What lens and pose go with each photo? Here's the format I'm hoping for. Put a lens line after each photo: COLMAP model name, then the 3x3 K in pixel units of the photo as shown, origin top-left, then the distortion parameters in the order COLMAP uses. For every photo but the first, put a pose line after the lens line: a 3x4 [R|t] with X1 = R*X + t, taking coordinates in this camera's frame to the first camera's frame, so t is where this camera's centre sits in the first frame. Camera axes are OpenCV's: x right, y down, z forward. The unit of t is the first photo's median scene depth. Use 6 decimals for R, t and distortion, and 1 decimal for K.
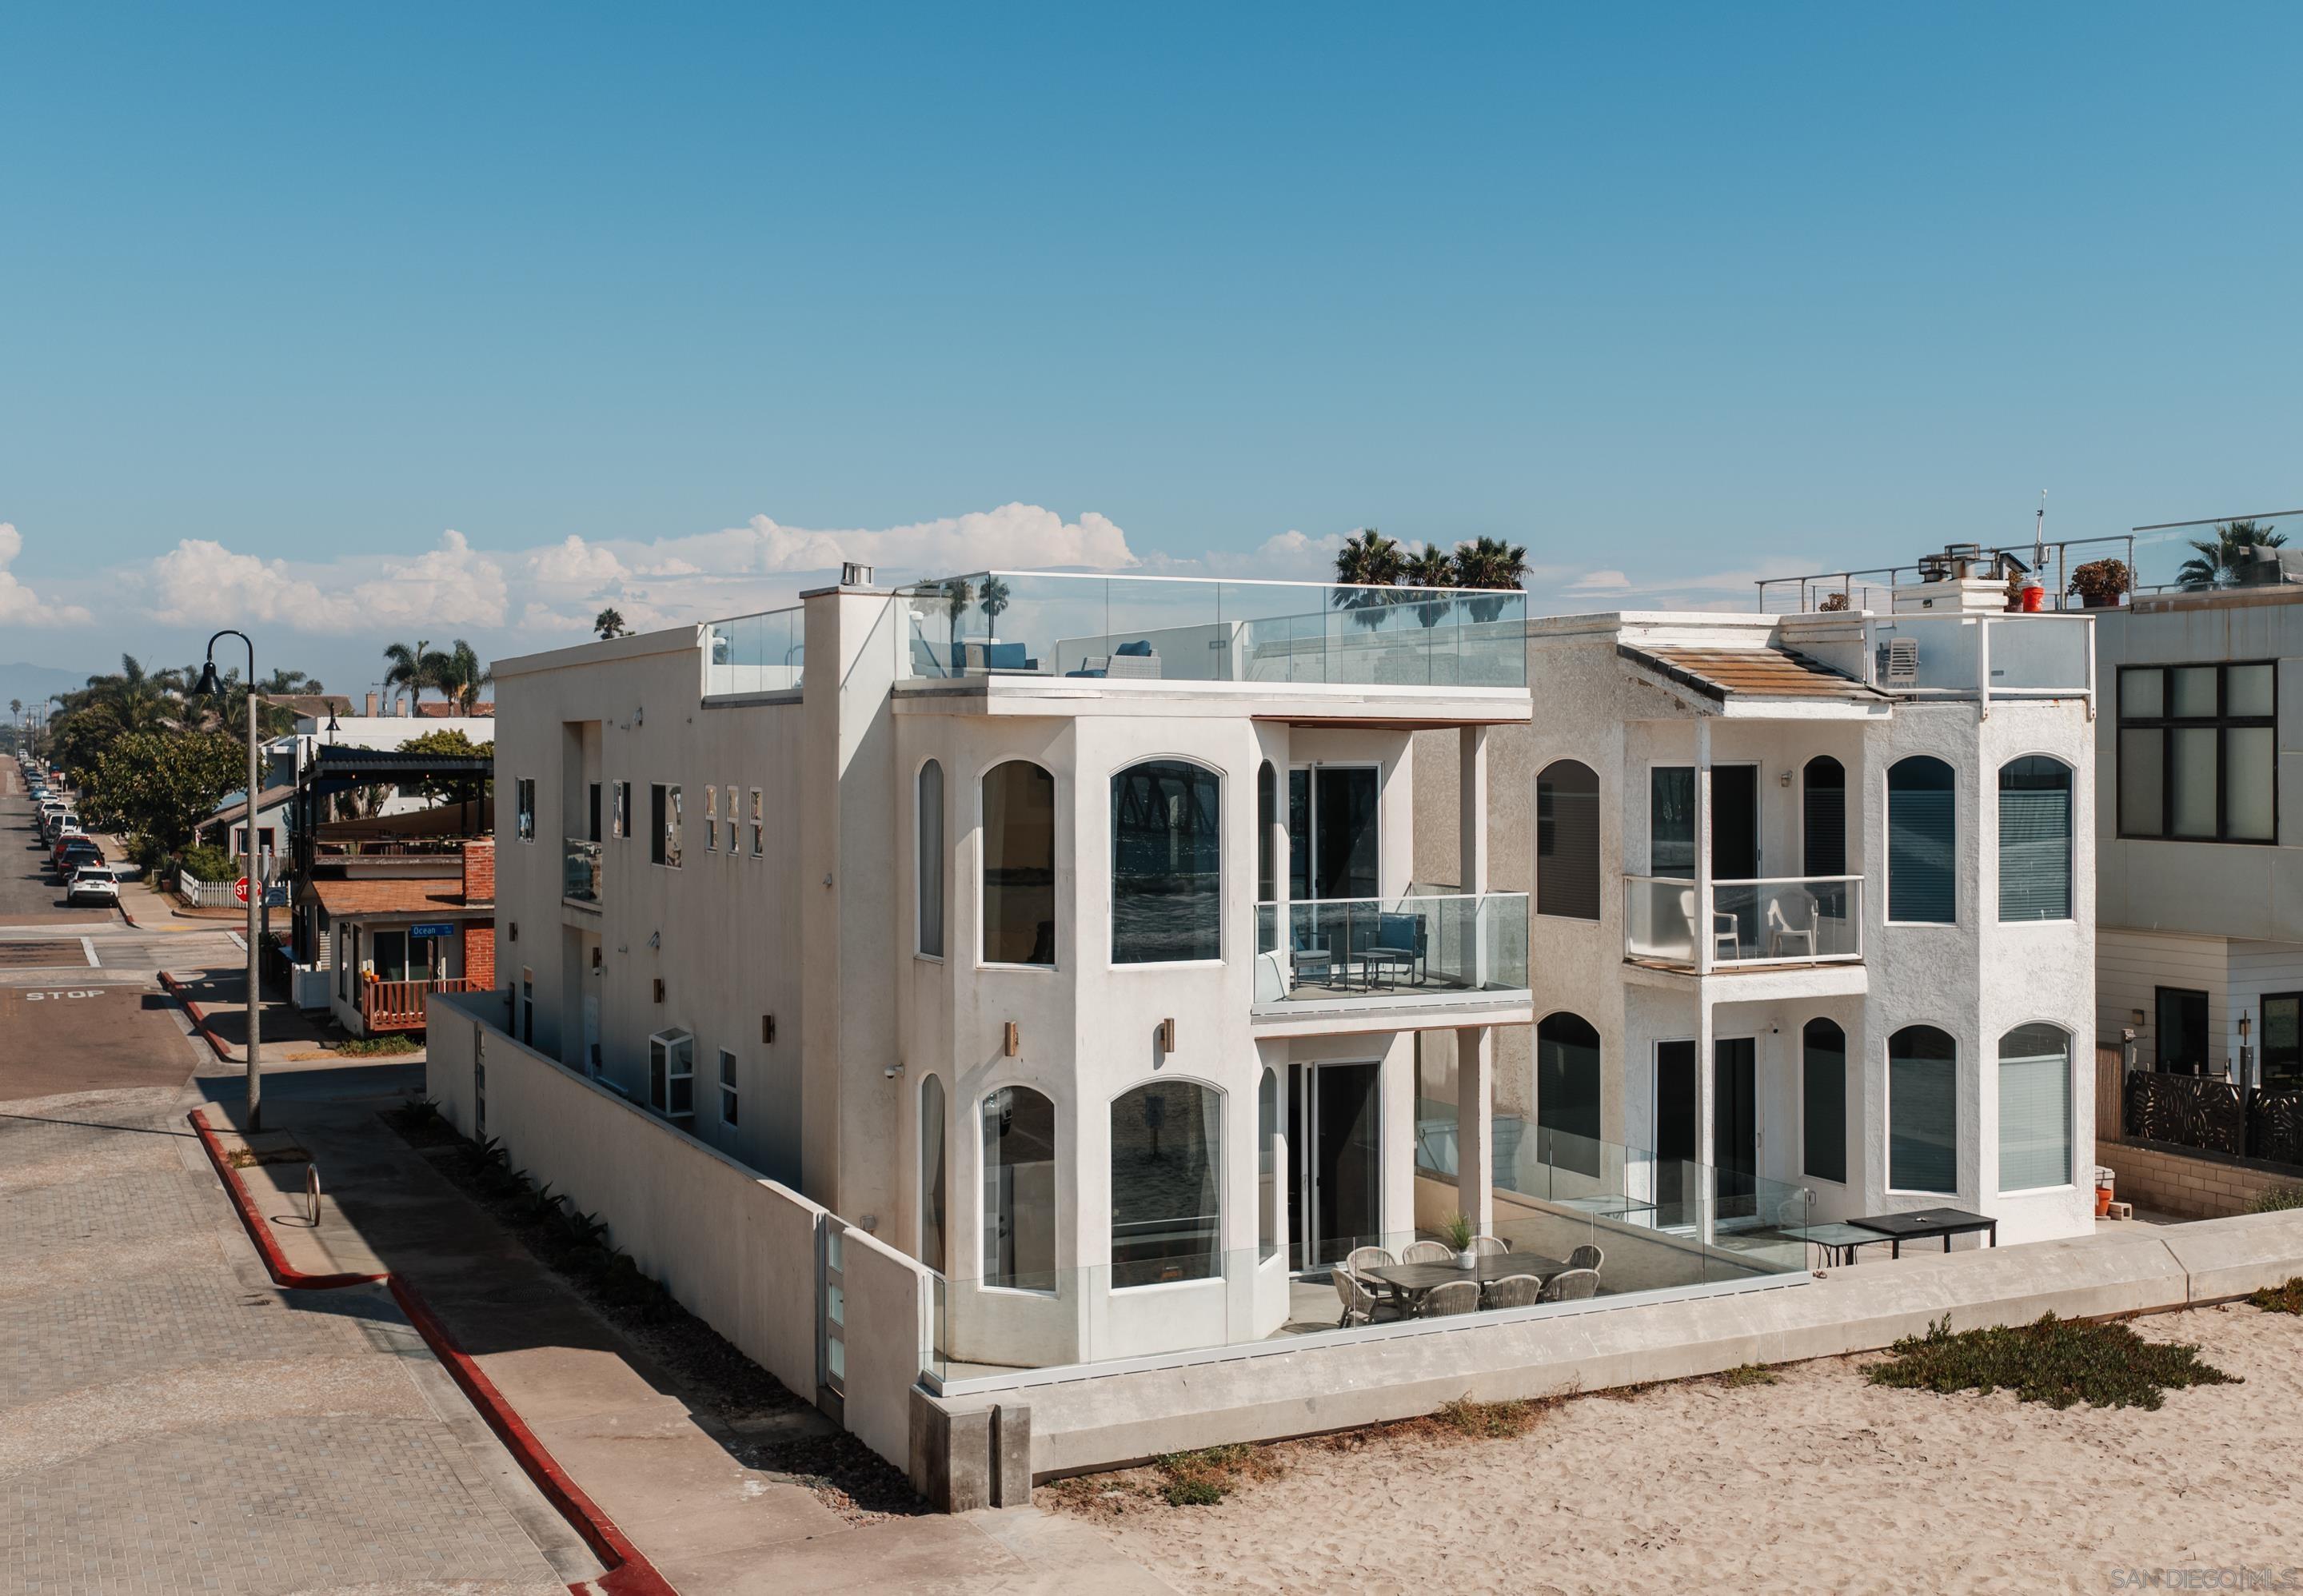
lens RADIAL K [[2356.1, 0, 1224.3], [0, 2356.1, 788.9], [0, 0, 1]] dist [0.014195, -0.014798]
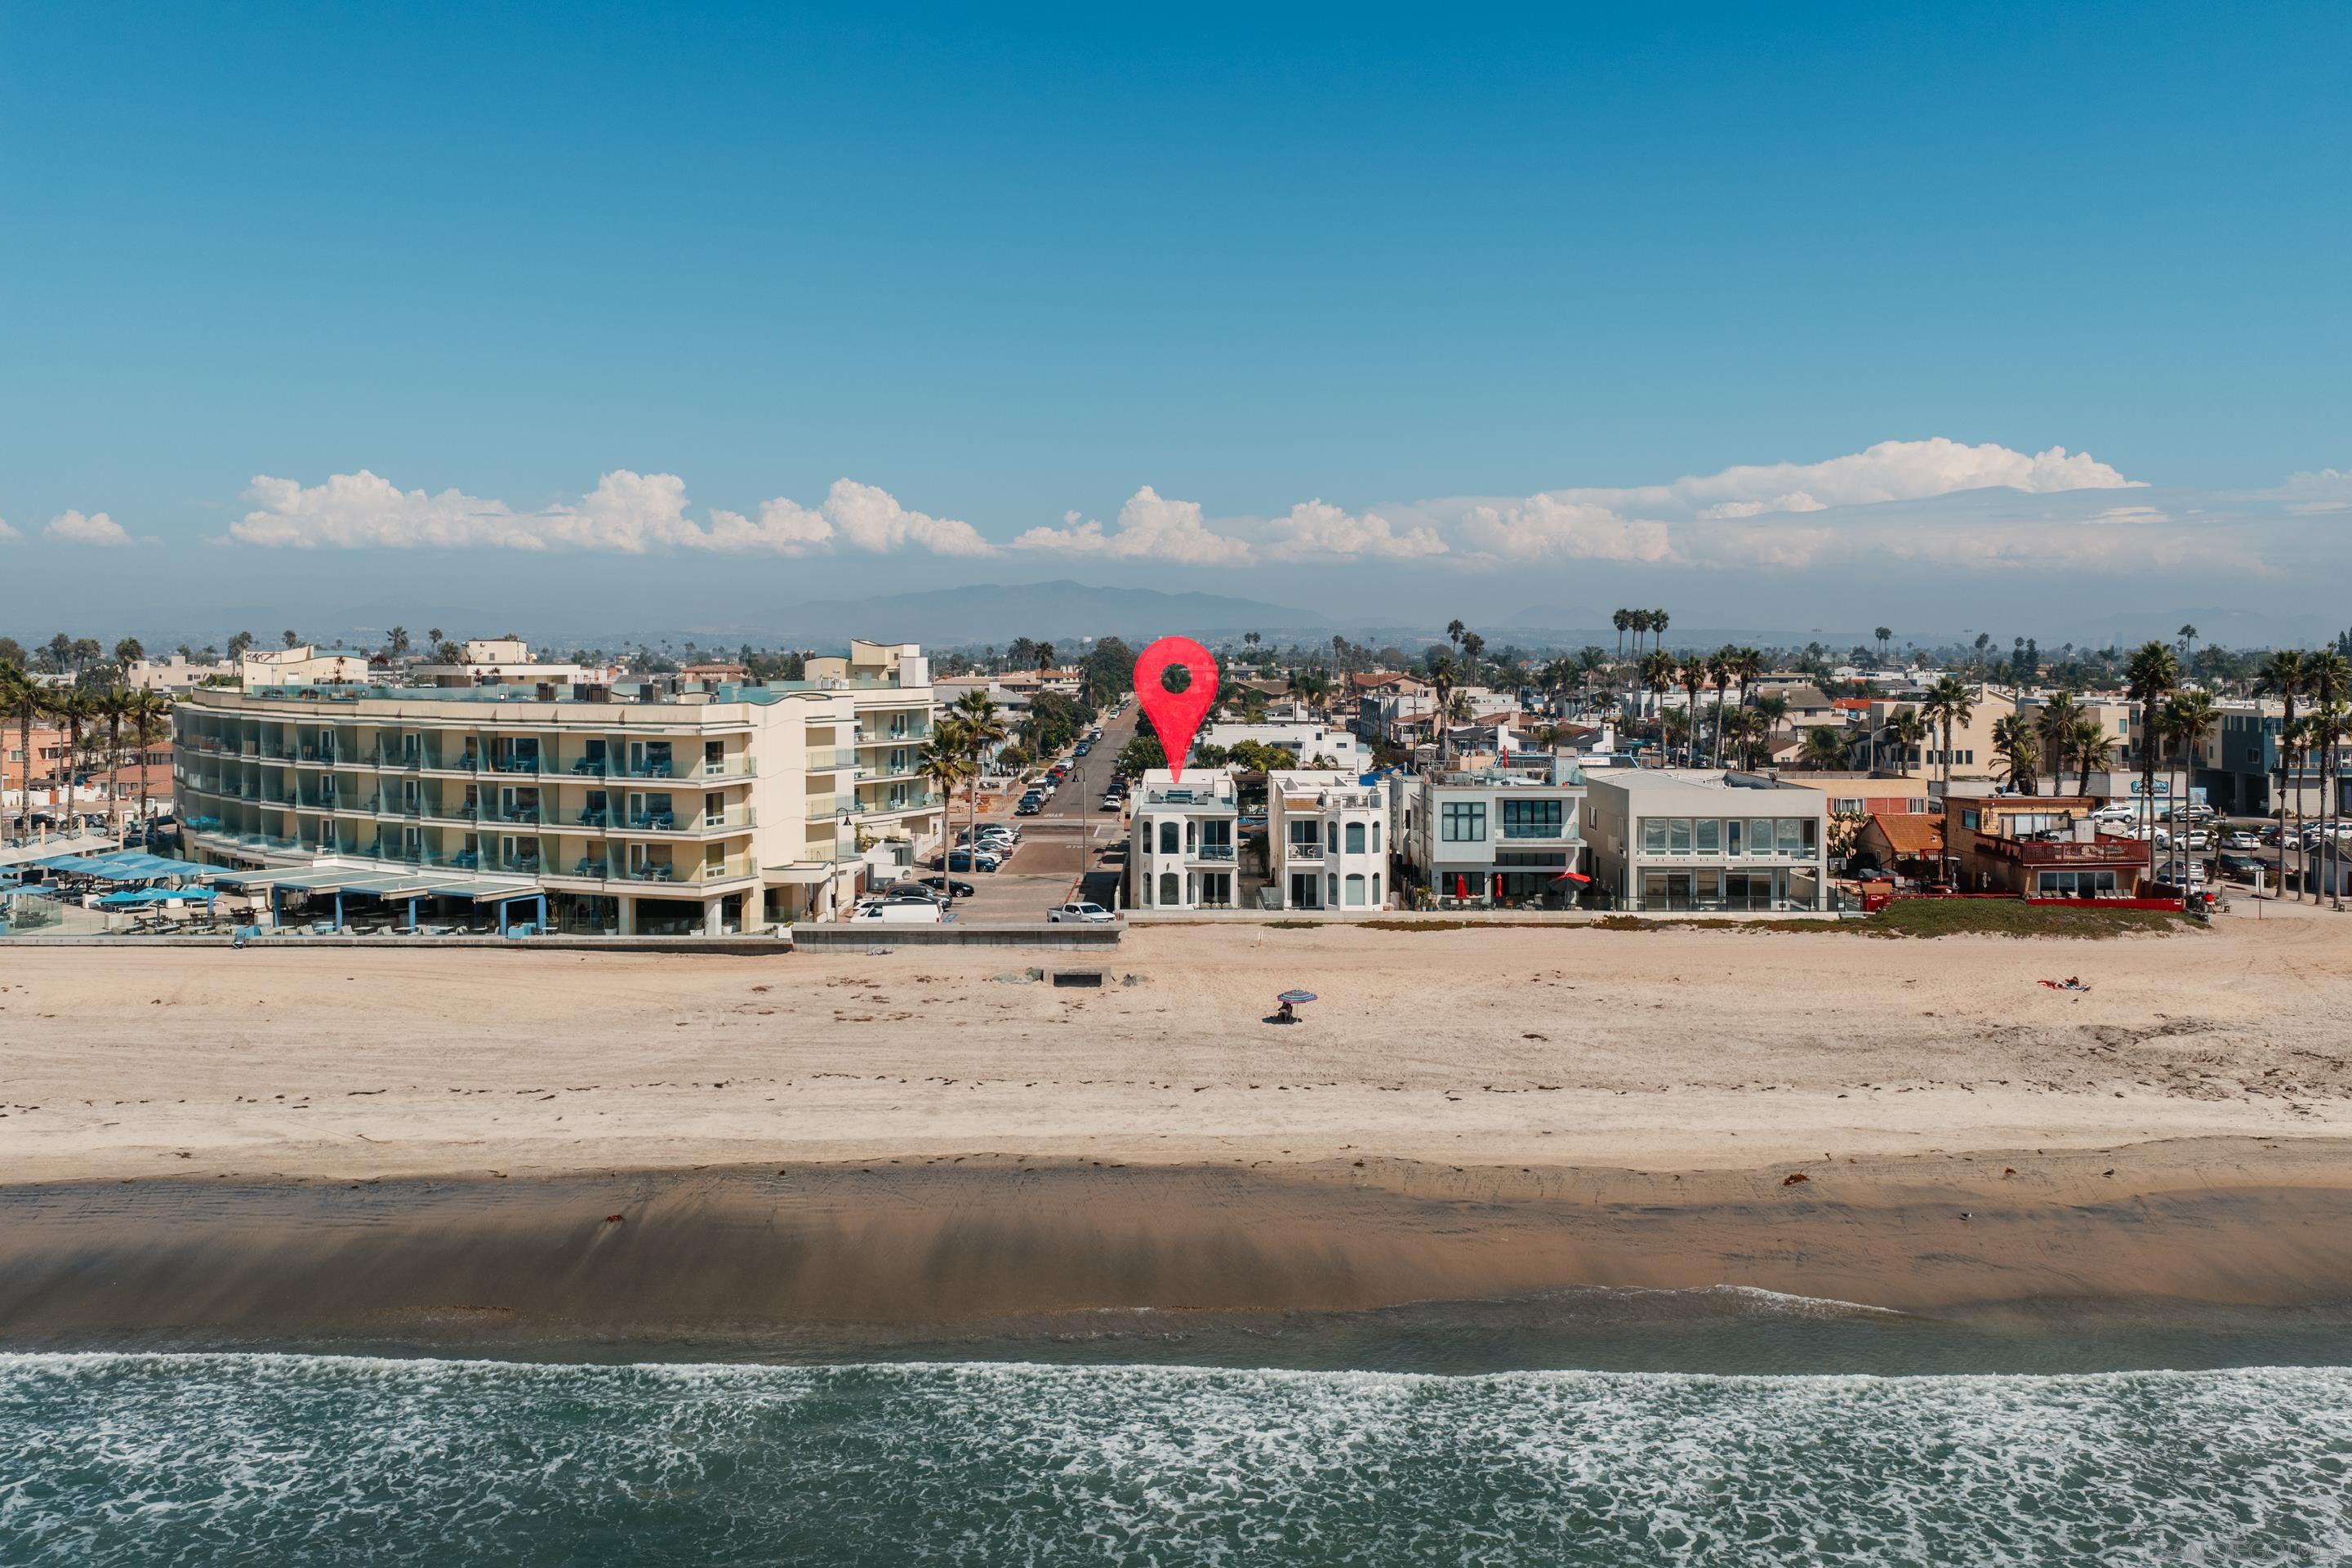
lens RADIAL K [[1930.4, 0, 1181.4], [0, 1930.4, 723.8], [0, 0, 1]] dist [0.042180, -0.001439]
pose [[0.887256, 0.017452, -0.460948, 1.965857], [-0.008340, 0.999728, 0.021799, -0.320555], [0.461203, -0.015497, 0.887159, -2.946768]]
